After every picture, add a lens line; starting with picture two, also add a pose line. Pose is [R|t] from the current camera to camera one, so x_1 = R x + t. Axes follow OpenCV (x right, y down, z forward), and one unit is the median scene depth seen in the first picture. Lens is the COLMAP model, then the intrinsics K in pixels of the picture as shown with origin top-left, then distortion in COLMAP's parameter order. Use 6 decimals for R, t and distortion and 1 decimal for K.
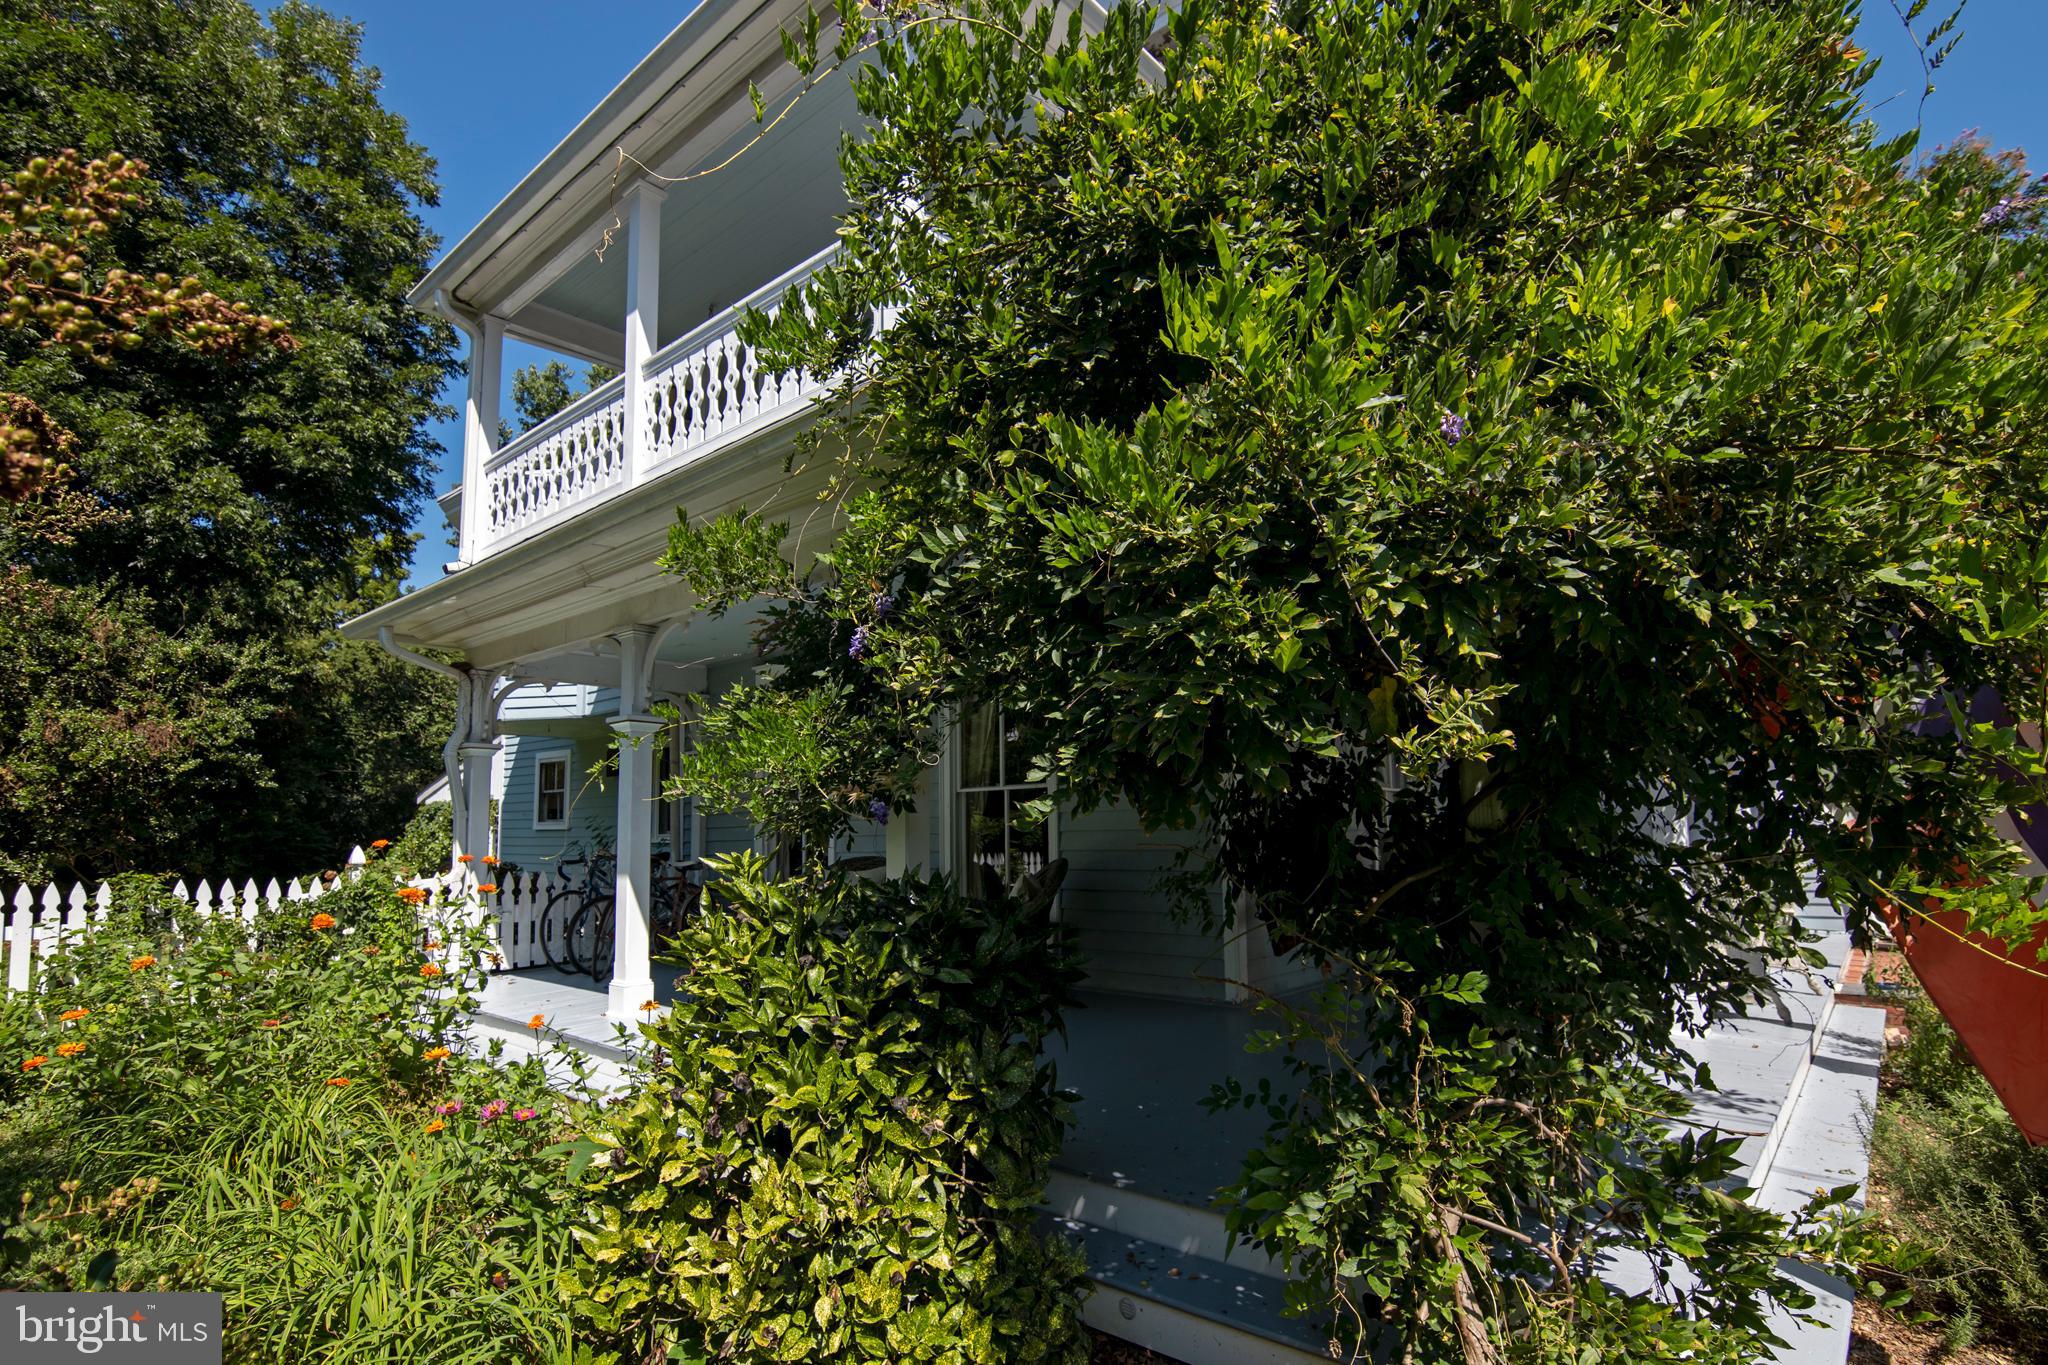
lens RADIAL K [[1033.9, 0, 1036.6], [0, 1033.9, 681.0], [0, 0, 1]] dist [-0.014331, -0.000460]
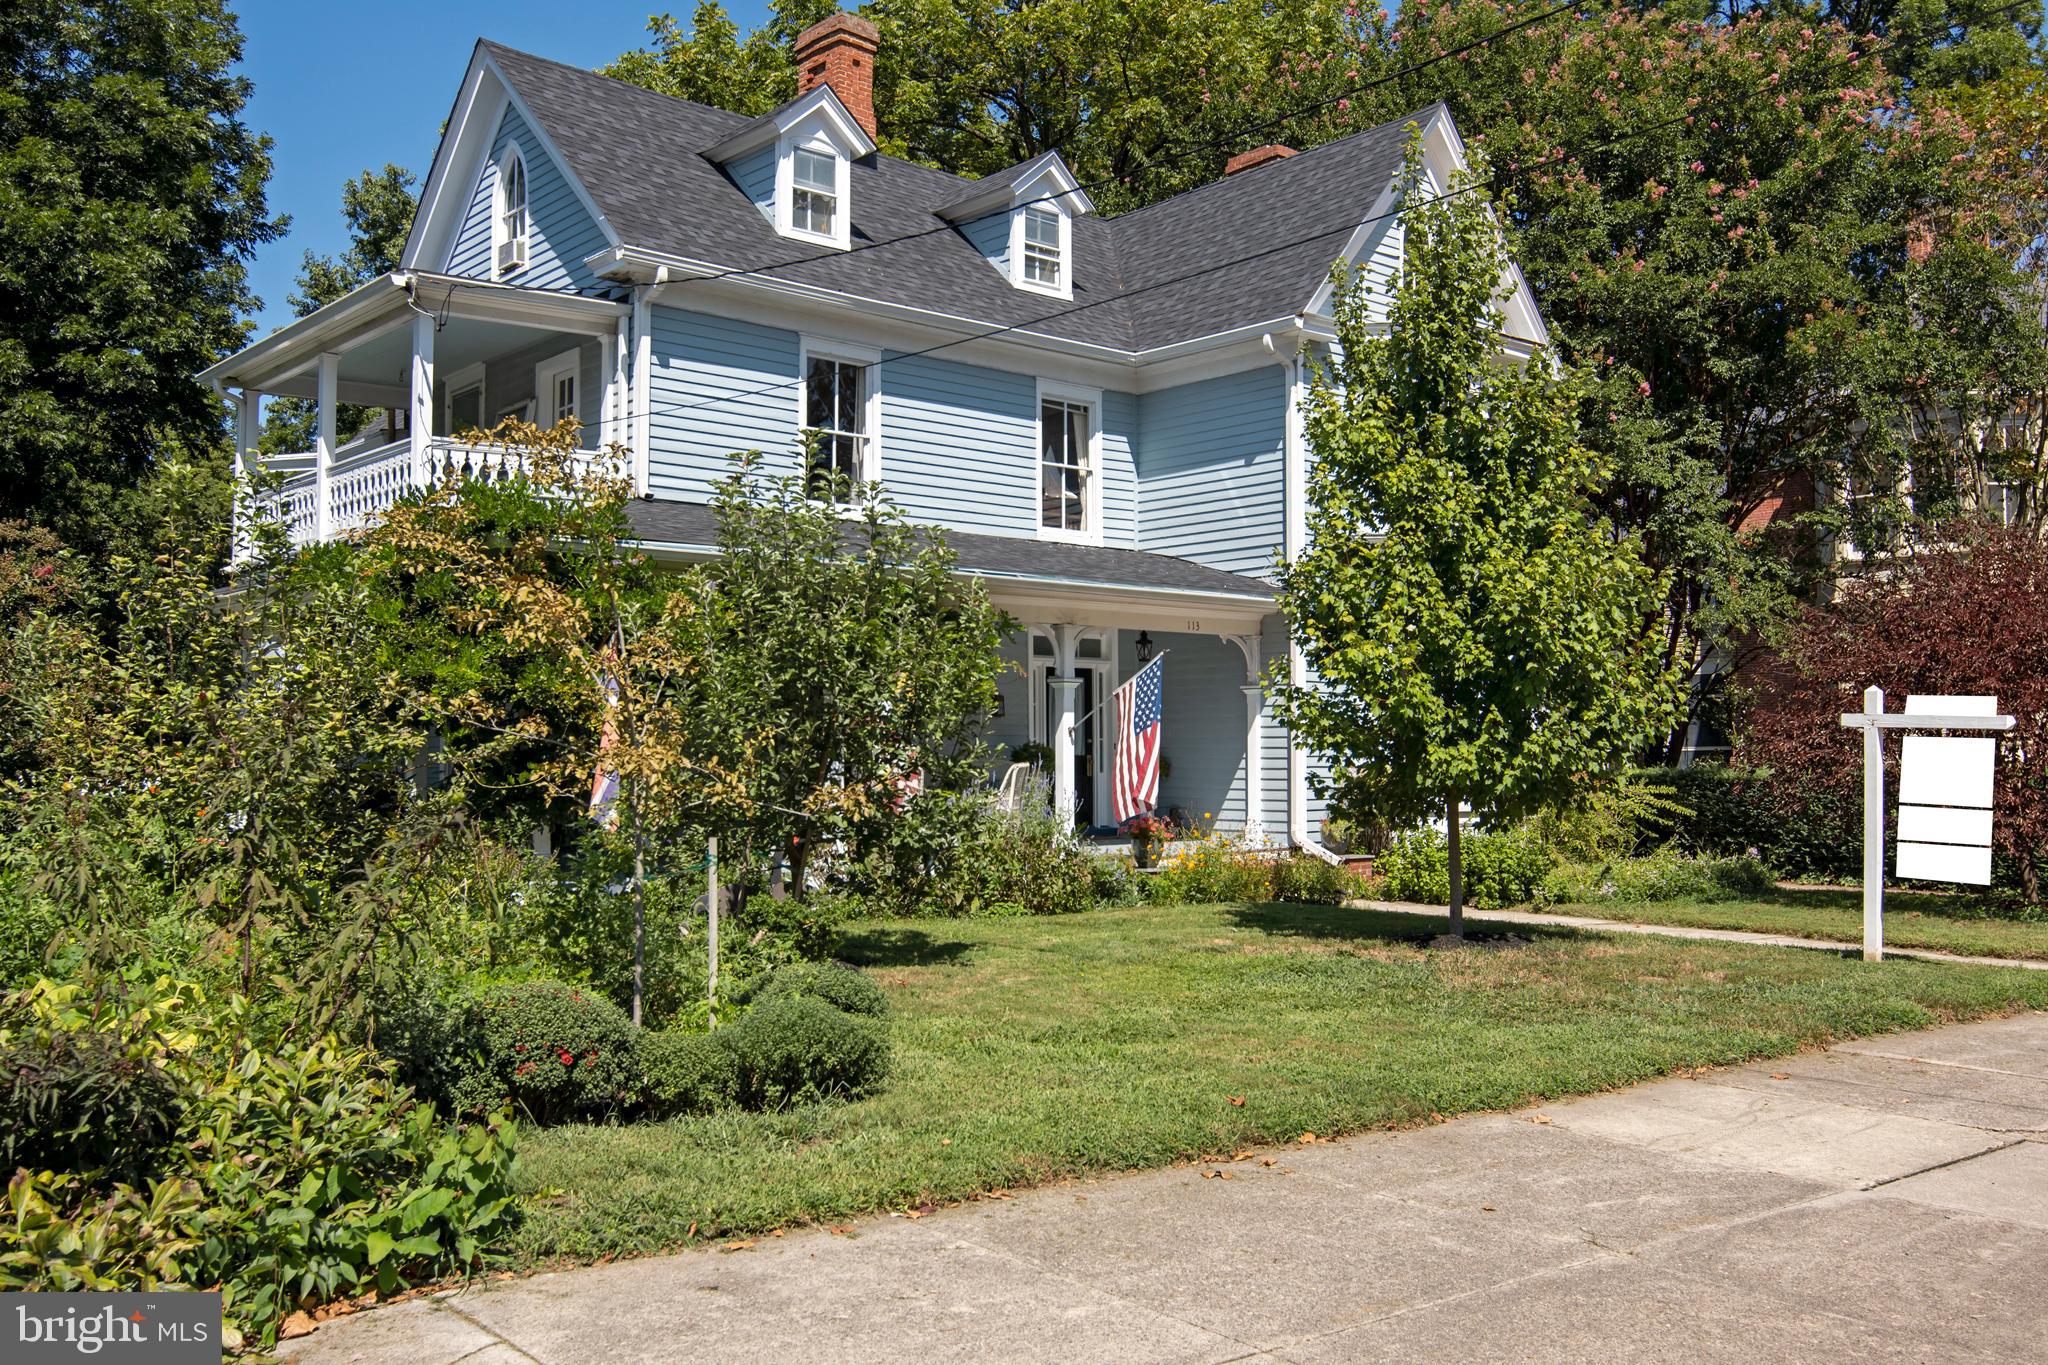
lens RADIAL K [[1860.9, 0, 1024.7], [0, 1860.9, 677.1], [0, 0, 1]] dist [0.018565, 0.015697]
pose [[0.988032, 0.031743, -0.150950, 0.466134], [-0.019936, 0.996667, 0.079101, -0.087265], [0.152958, -0.075145, 0.985372, -0.711154]]
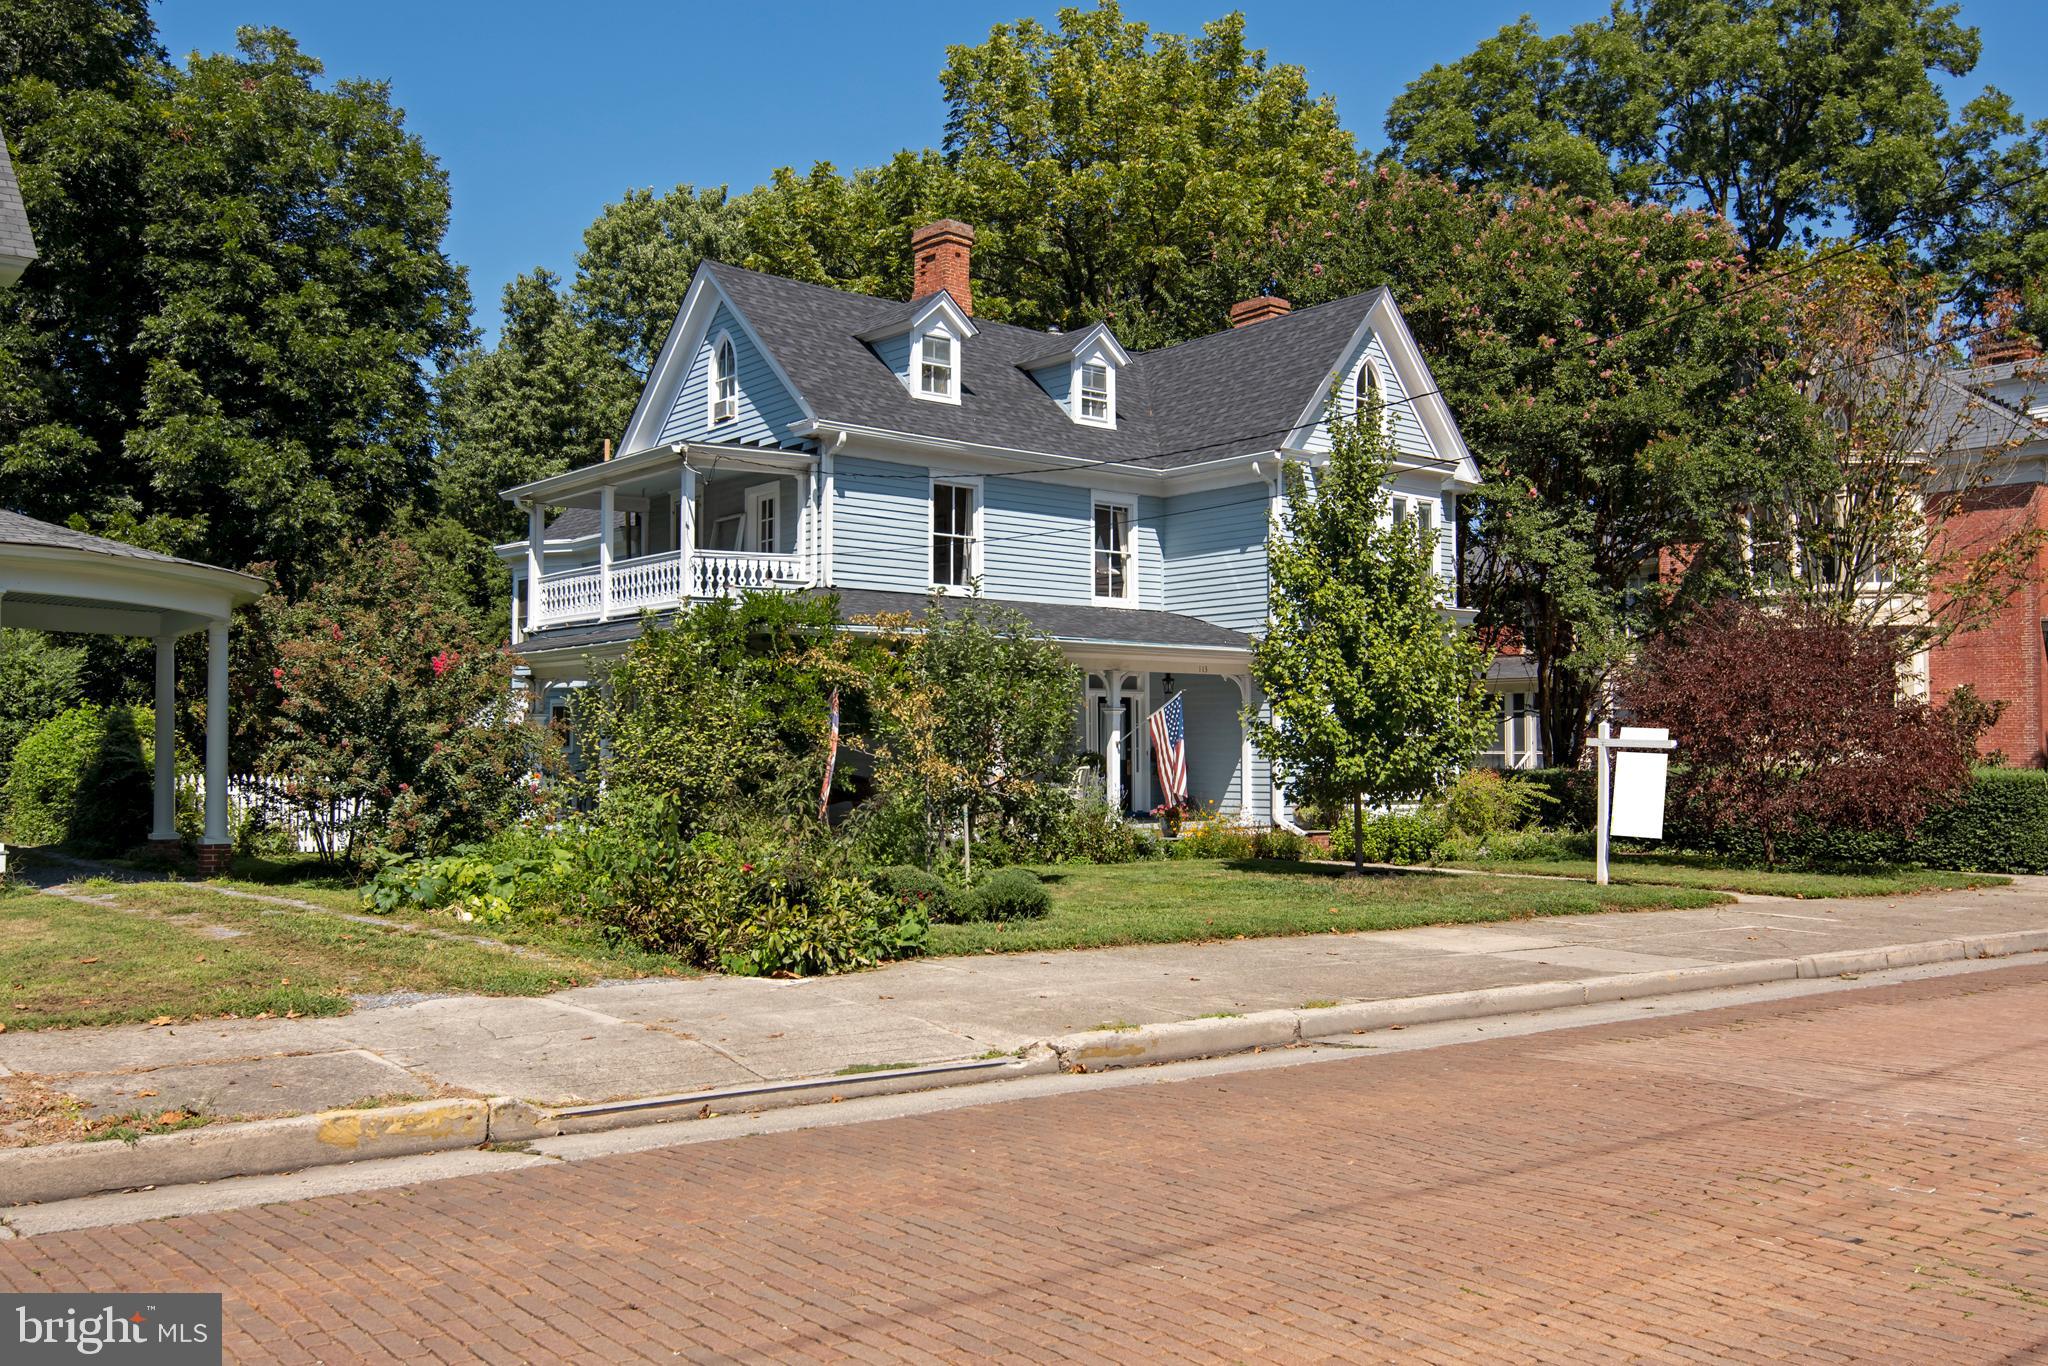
lens RADIAL K [[1860.9, 0, 1013.2], [0, 1860.9, 680.0], [0, 0, 1]] dist [0.018565, 0.015697]
pose [[0.984920, 0.031368, -0.170143, 0.512539], [-0.017500, 0.996446, 0.082401, -0.157799], [0.172123, -0.078181, 0.981968, -1.235750]]
